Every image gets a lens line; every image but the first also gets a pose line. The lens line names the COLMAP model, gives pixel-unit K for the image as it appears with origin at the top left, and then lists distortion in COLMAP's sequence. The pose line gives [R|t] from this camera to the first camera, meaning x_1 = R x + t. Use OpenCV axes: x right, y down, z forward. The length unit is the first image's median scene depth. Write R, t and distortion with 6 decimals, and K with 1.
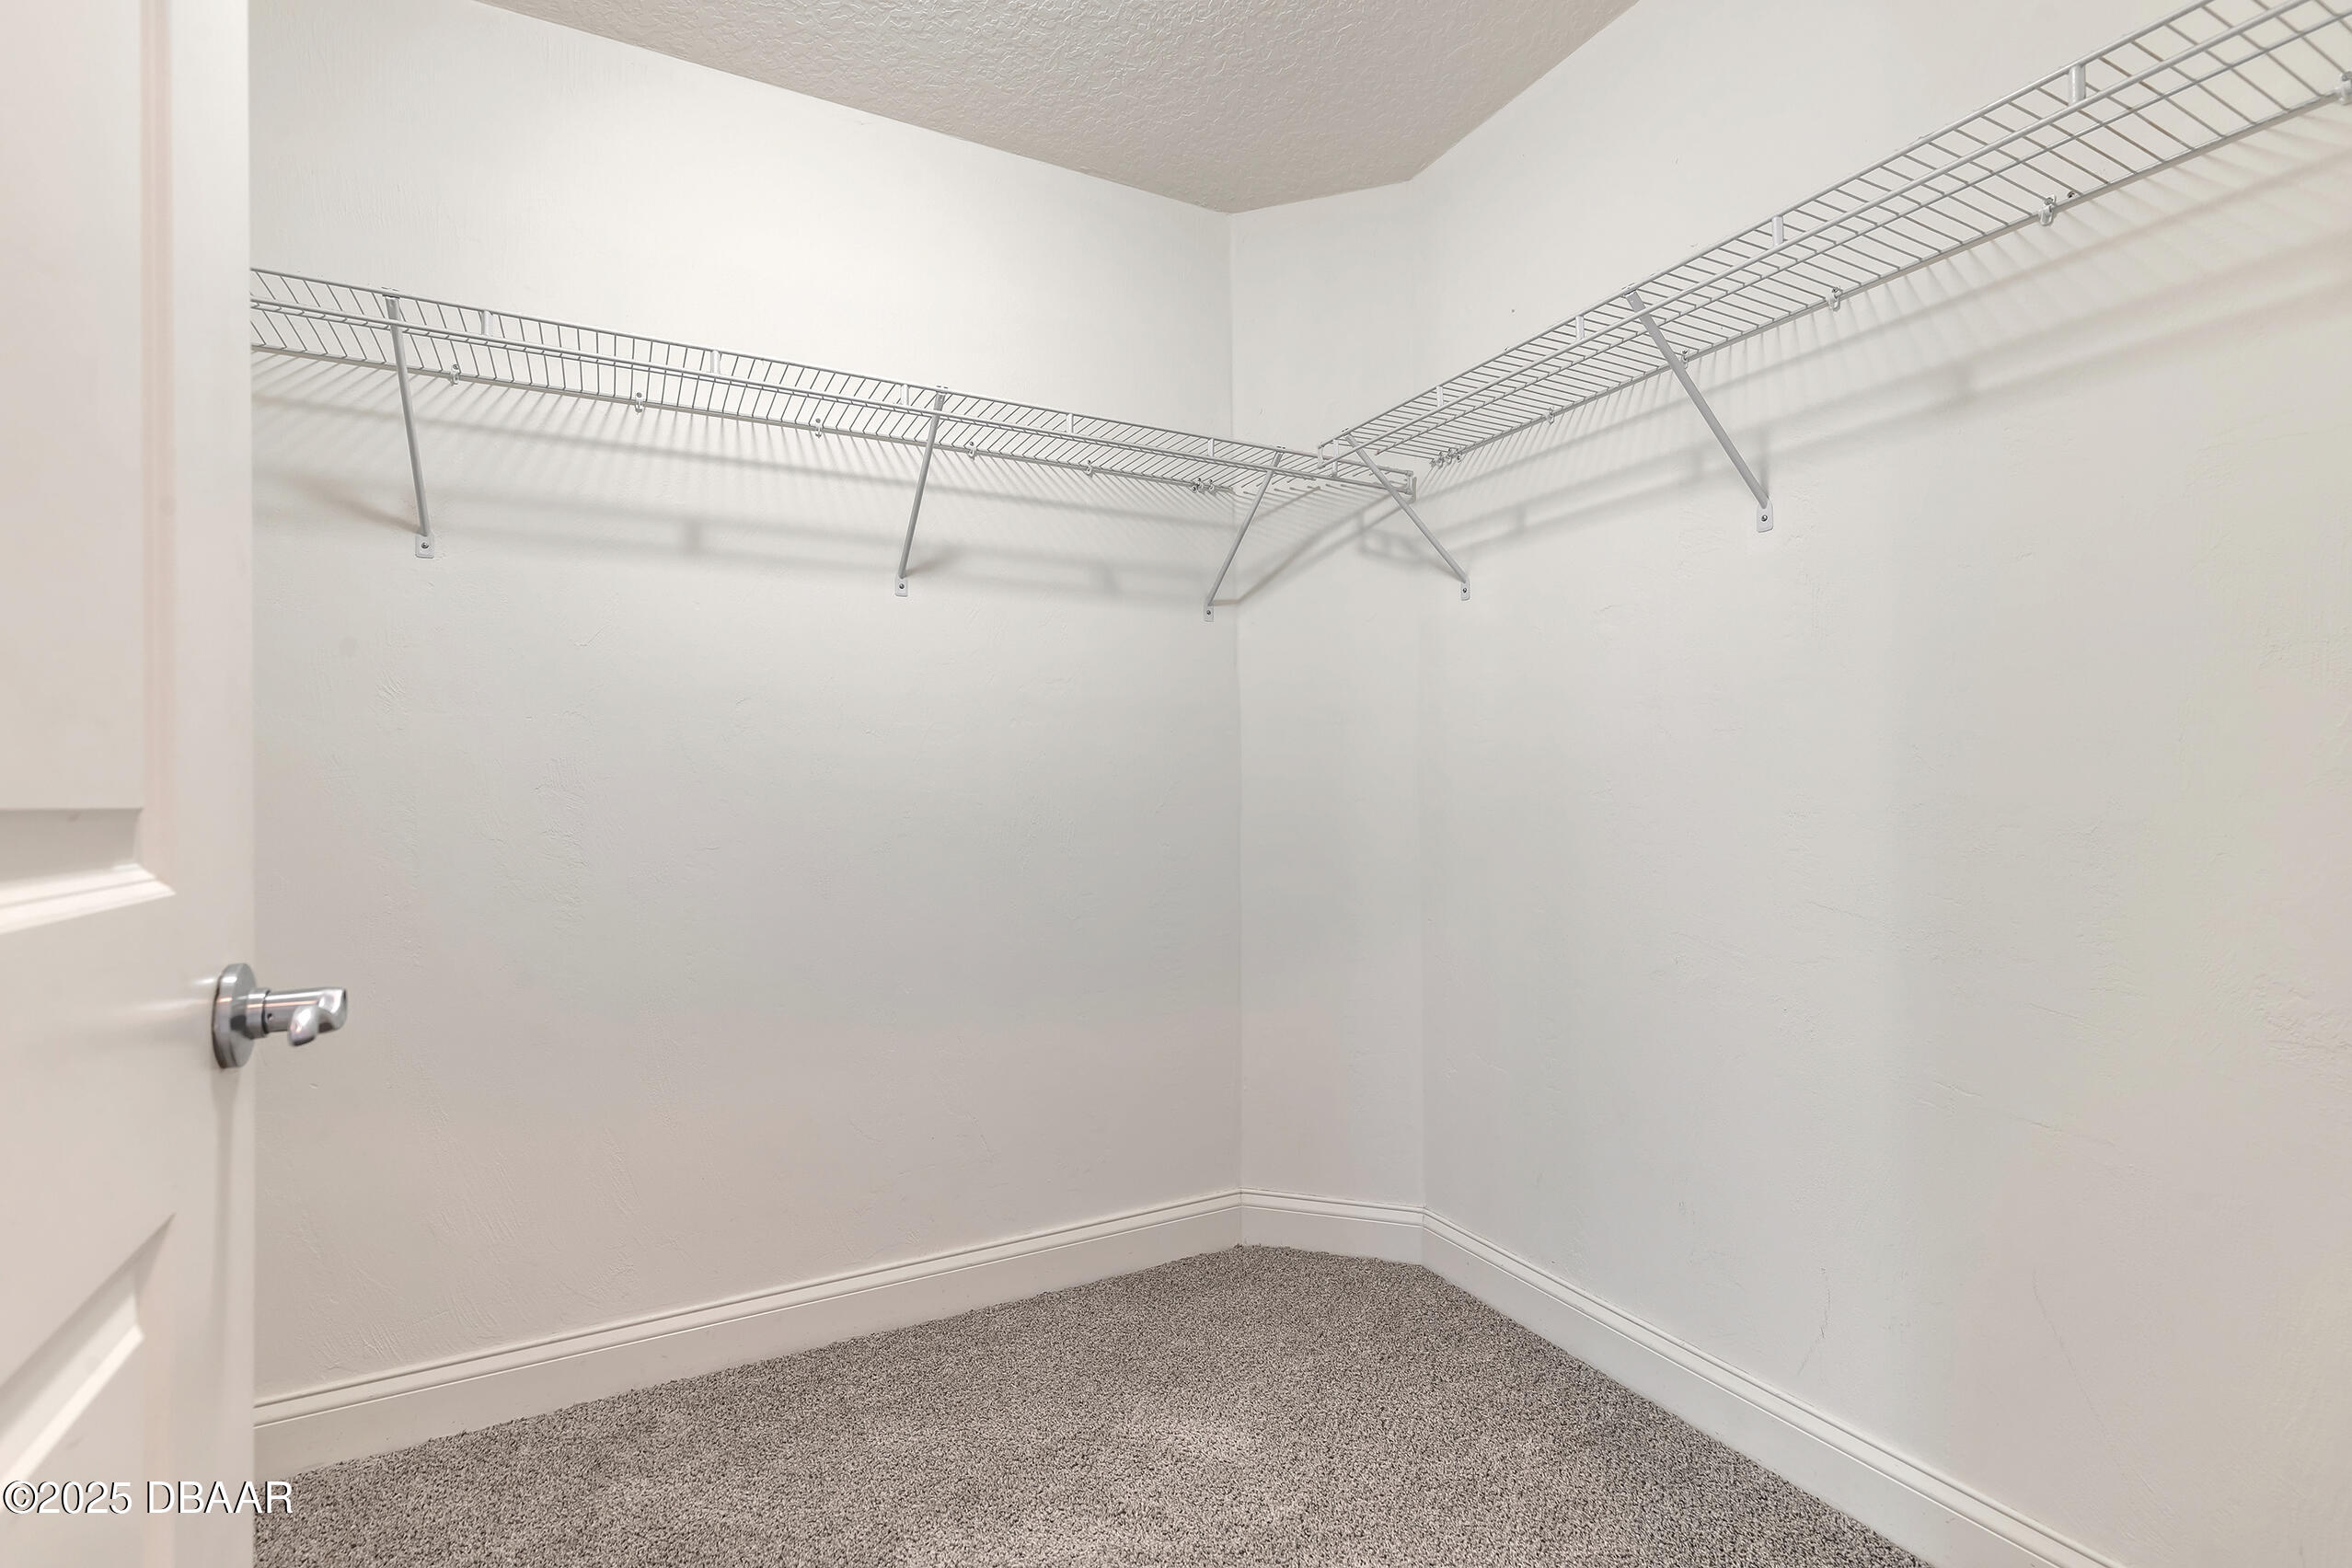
lens RADIAL K [[1061.1, 0, 1172.5], [0, 1061.1, 790.8], [0, 0, 1]] dist [0.003119, 0.000502]
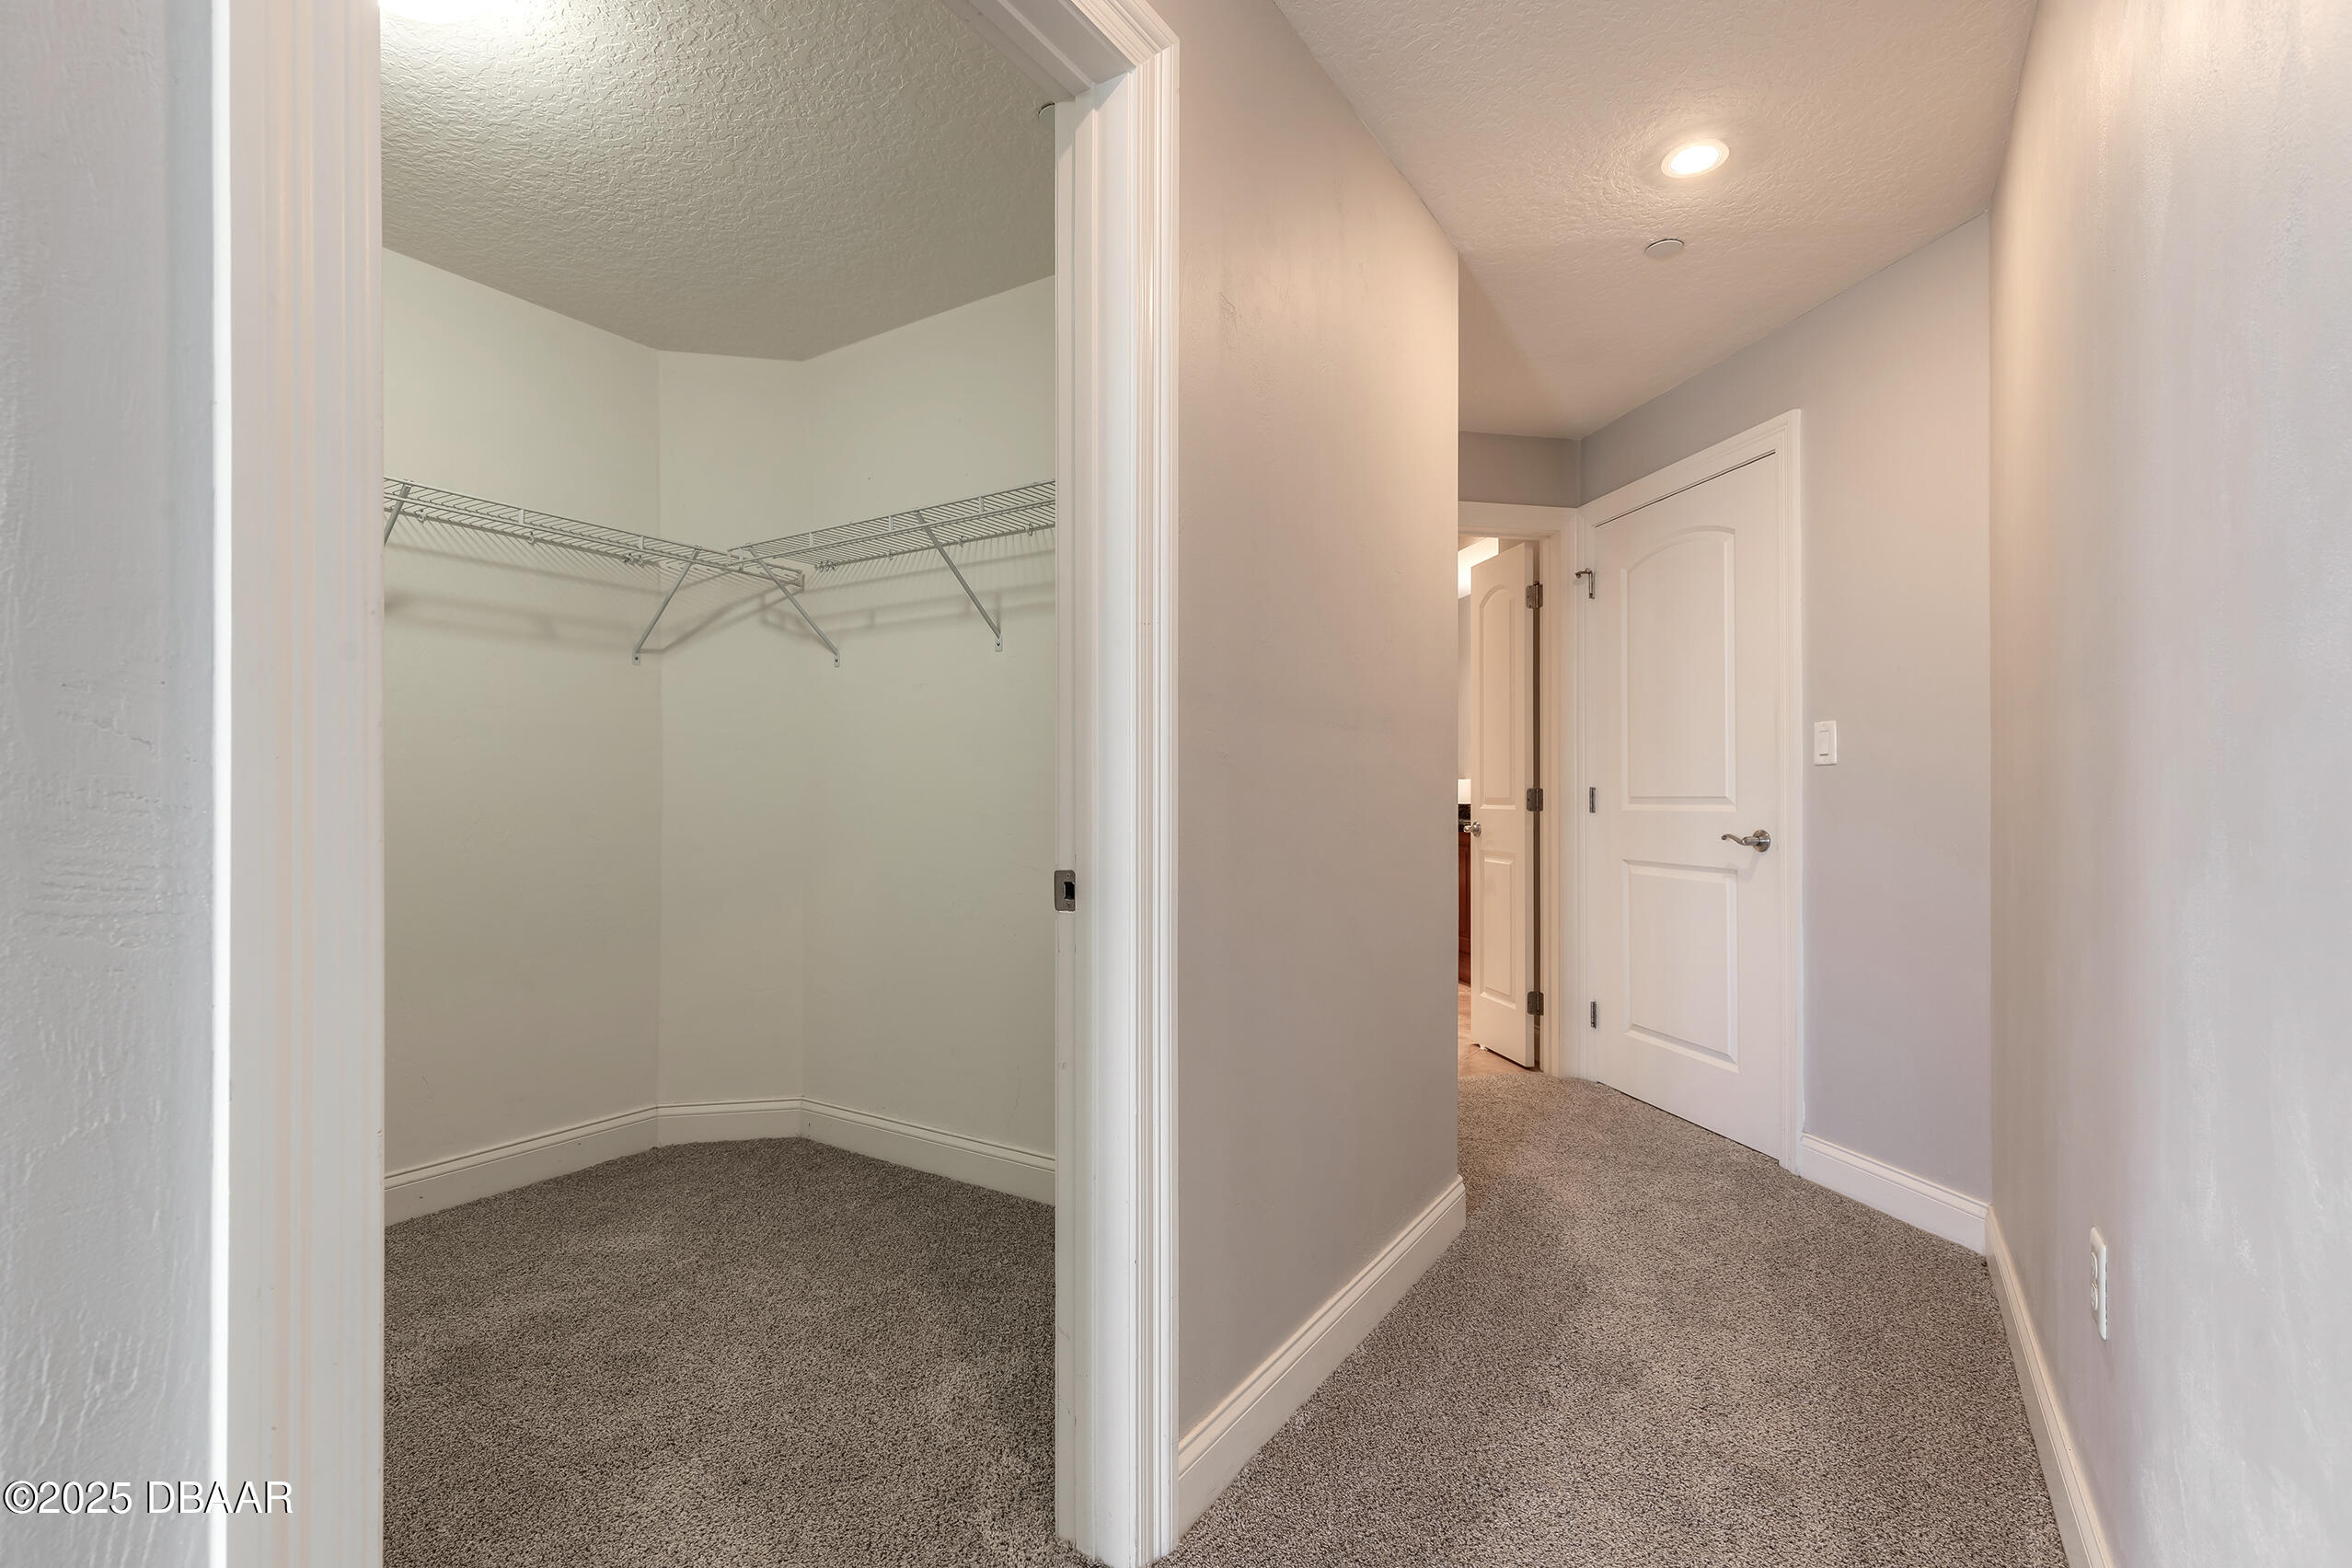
lens RADIAL K [[1061.1, 0, 1172.5], [0, 1061.1, 790.8], [0, 0, 1]] dist [0.003119, 0.000502]
pose [[0.871557, 0.014699, 0.490075, -0.030422], [-0.009744, 0.999872, -0.012661, 0.001868], [-0.490198, 0.006259, 0.871588, -0.473959]]
